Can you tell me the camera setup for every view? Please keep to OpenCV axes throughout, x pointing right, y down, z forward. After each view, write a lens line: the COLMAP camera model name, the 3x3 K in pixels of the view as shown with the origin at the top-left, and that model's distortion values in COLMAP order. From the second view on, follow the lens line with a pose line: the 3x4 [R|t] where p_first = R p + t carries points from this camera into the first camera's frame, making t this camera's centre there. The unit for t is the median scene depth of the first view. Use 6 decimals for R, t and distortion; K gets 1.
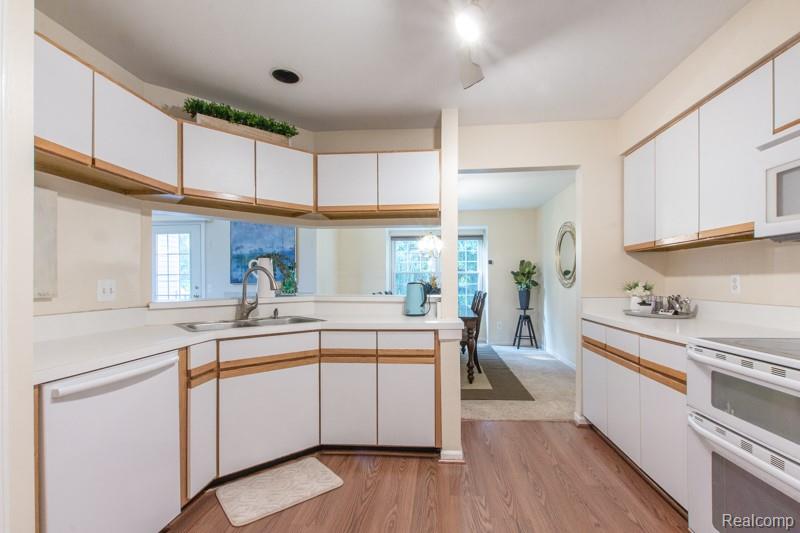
lens RADIAL K [[367.6, 0, 401.3], [0, 367.6, 280.0], [0, 0, 1]] dist [0.000329, 0.000062]
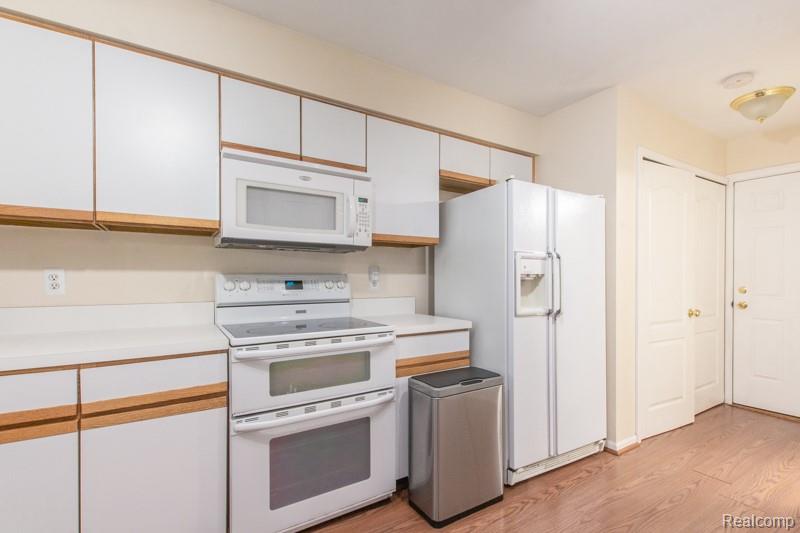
lens RADIAL K [[367.6, 0, 401.3], [0, 367.6, 280.0], [0, 0, 1]] dist [0.000329, 0.000062]
pose [[-0.618762, -0.003375, 0.785571, -0.201936], [0.000260, 0.999990, 0.004501, 0.005363], [-0.785579, 0.002989, -0.618755, 1.333952]]
